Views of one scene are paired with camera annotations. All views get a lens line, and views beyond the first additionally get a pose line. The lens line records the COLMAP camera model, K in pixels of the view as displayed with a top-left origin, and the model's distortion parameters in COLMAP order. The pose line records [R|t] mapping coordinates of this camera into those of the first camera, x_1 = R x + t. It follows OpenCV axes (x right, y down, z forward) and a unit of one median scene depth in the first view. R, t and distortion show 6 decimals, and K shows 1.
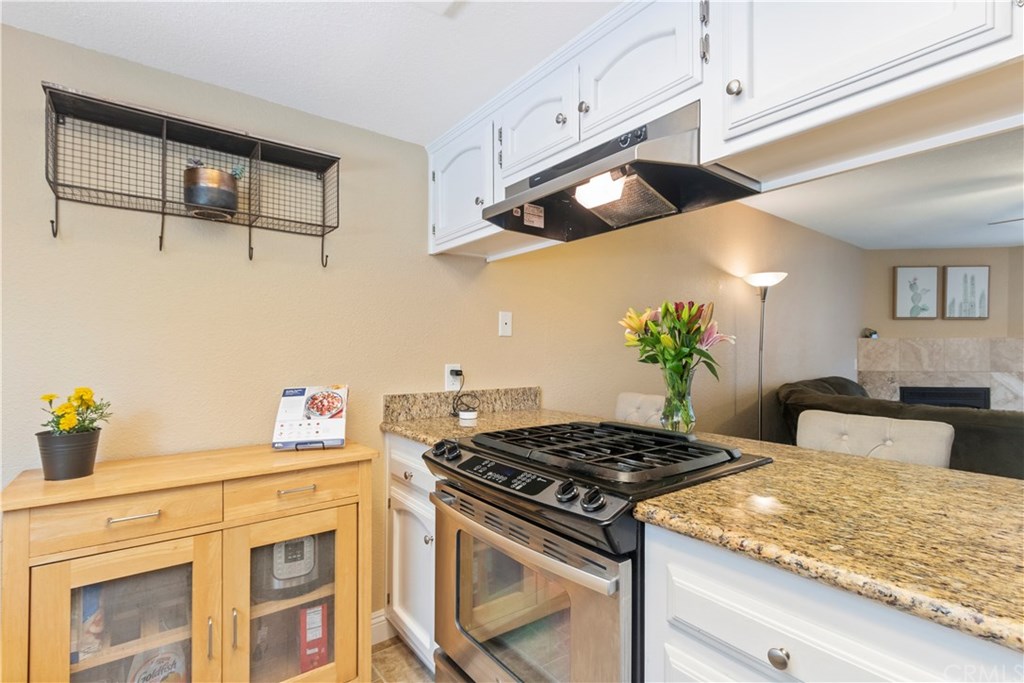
lens RADIAL K [[477.2, 0, 511.3], [0, 477.2, 351.8], [0, 0, 1]] dist [0.002213, -0.001024]
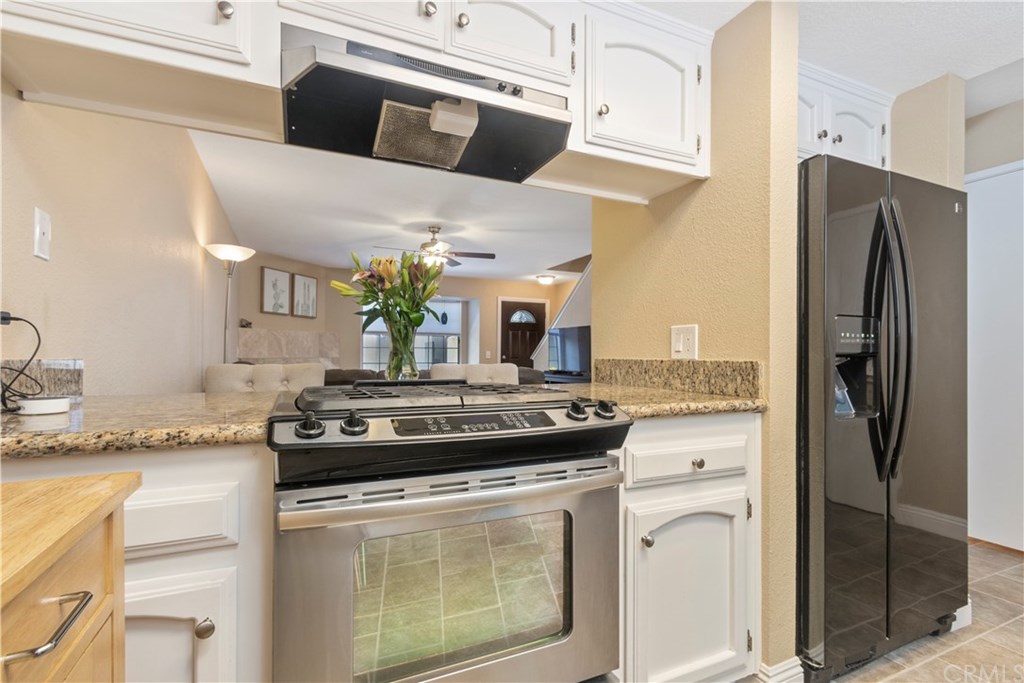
lens RADIAL K [[477.2, 0, 510.8], [0, 477.2, 346.6], [0, 0, 1]] dist [0.002213, -0.001024]
pose [[0.220447, 0.015121, 0.975282, -0.178532], [0.001872, 0.999871, -0.015926, 0.032139], [-0.975397, 0.005336, 0.220390, 0.177045]]
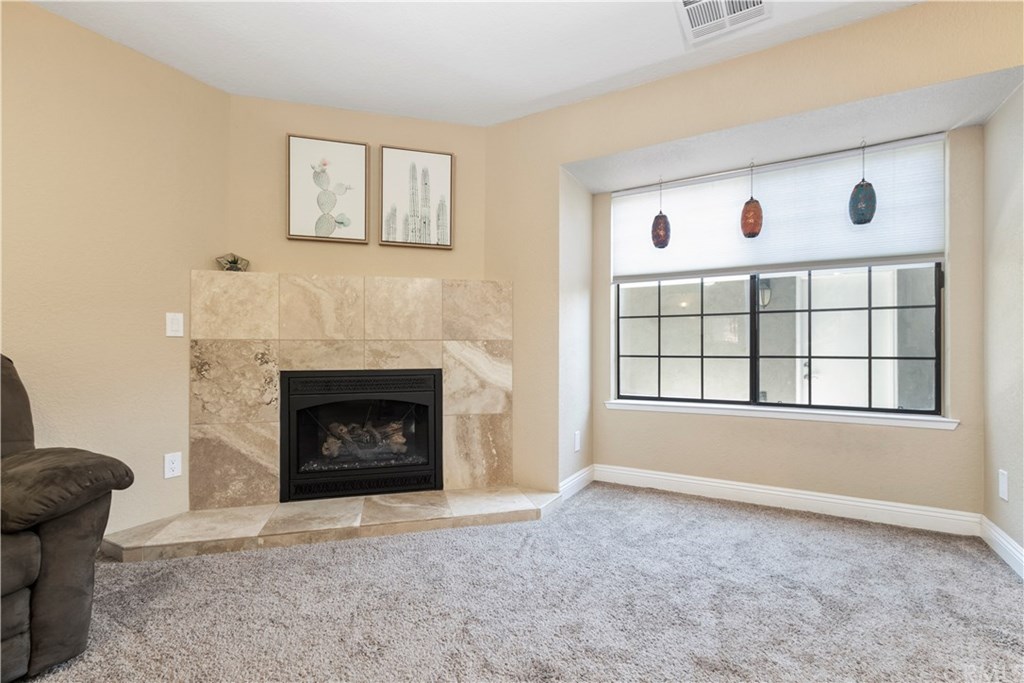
lens RADIAL K [[477.2, 0, 507.0], [0, 477.2, 348.8], [0, 0, 1]] dist [0.002213, -0.001024]
pose [[0.925619, -0.003712, 0.378438, 0.844758], [0.005251, 0.999982, -0.003036, 0.052656], [-0.378420, 0.004797, 0.925622, 0.451628]]
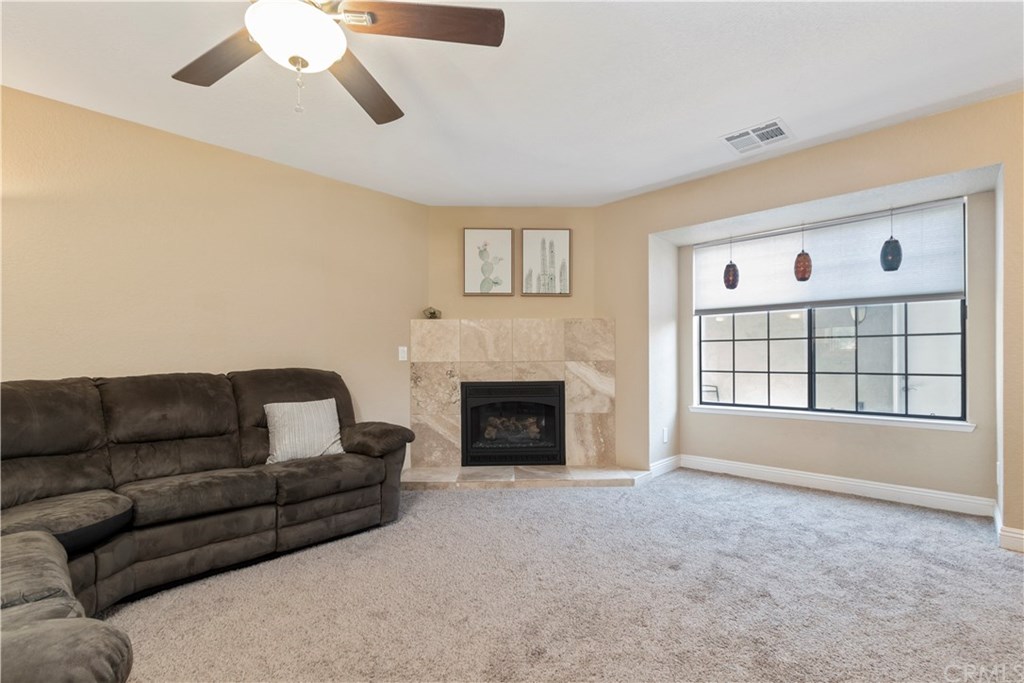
lens RADIAL K [[477.2, 0, 502.4], [0, 477.2, 357.9], [0, 0, 1]] dist [0.002213, -0.001024]
pose [[0.989255, -0.011022, 0.145781, 0.768034], [0.011257, 0.999936, -0.000784, 0.035321], [-0.145763, 0.002416, 0.989317, 0.225327]]
